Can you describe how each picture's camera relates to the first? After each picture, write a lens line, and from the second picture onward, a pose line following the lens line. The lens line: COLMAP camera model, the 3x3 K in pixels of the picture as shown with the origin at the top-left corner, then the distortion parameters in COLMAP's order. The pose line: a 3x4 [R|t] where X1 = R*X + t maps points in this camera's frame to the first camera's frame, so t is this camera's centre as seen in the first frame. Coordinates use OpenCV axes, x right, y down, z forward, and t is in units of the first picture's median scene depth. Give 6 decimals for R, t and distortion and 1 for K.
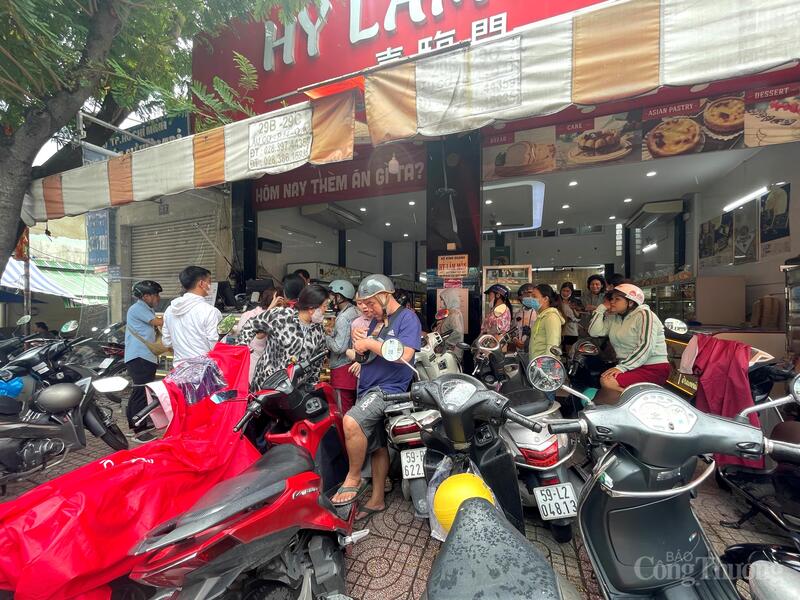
lens RADIAL K [[329.9, 0, 397.8], [0, 329.9, 306.3], [0, 0, 1]] dist [0.002840, 0.001121]
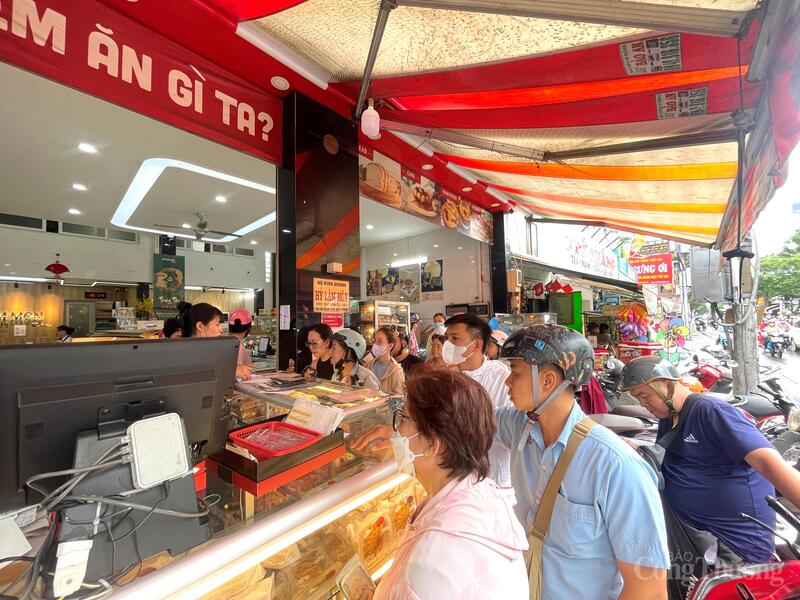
lens RADIAL K [[329.9, 0, 397.8], [0, 329.9, 306.7], [0, 0, 1]] dist [0.002840, 0.001121]
pose [[0.334290, 0.032007, 0.941927, -0.344996], [0.015356, 0.999106, -0.039399, -0.054751], [-0.942345, 0.027635, 0.333499, 0.507118]]
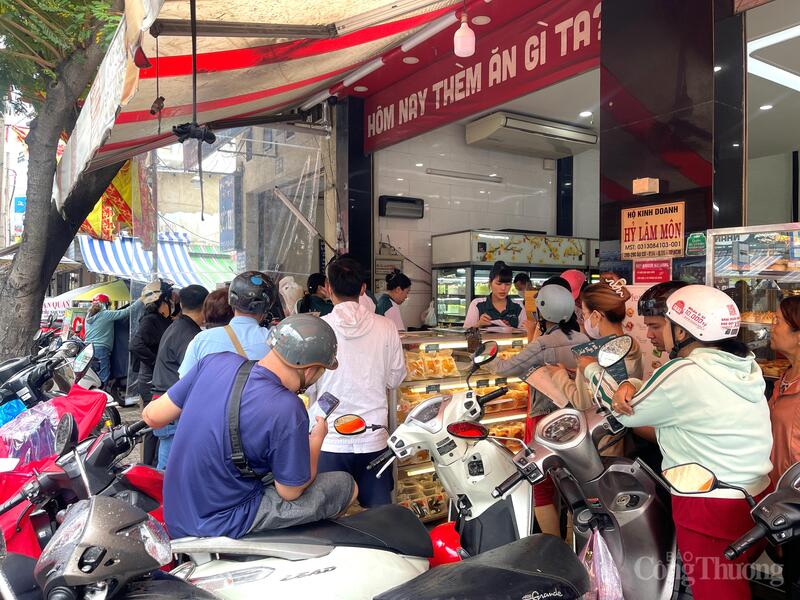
lens RADIAL K [[617.7, 0, 403.0], [0, 617.7, 294.7], [0, 0, 1]] dist [0.037559, 0.000145]
pose [[0.813593, 0.000856, -0.581434, 0.294389], [-0.002280, 0.999996, -0.001717, -0.029985], [0.581430, 0.002722, 0.813592, 0.127788]]
